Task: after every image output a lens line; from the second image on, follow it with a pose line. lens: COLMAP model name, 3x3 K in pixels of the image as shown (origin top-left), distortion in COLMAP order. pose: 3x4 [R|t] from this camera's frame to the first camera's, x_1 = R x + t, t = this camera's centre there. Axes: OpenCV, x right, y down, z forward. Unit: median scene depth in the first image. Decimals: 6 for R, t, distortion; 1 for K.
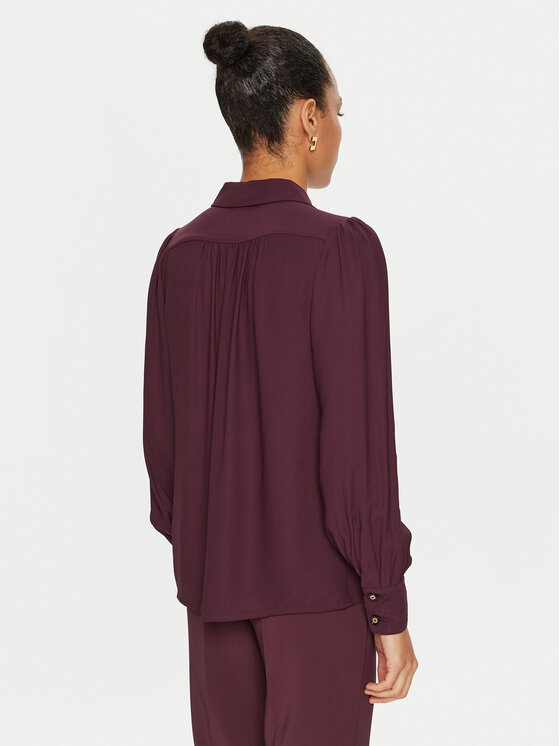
lens RADIAL K [[1349.0, 0, 280.4], [0, 1349.0, 373.3], [0, 0, 1]] dist [-0.012470, 0.000000]
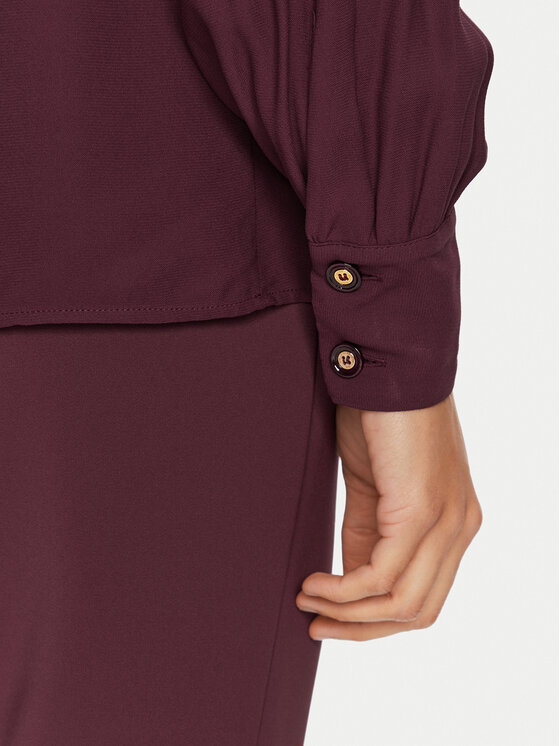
lens RADIAL K [[2204.7, 0, 279.4], [0, 2204.7, 372.9], [0, 0, 1]] dist [-0.236320, 0.000000]
pose [[0.997533, 0.042966, 0.055515, 0.029908], [-0.049538, 0.991166, 0.123031, 0.129088], [-0.049738, -0.125478, 0.990849, 0.535385]]
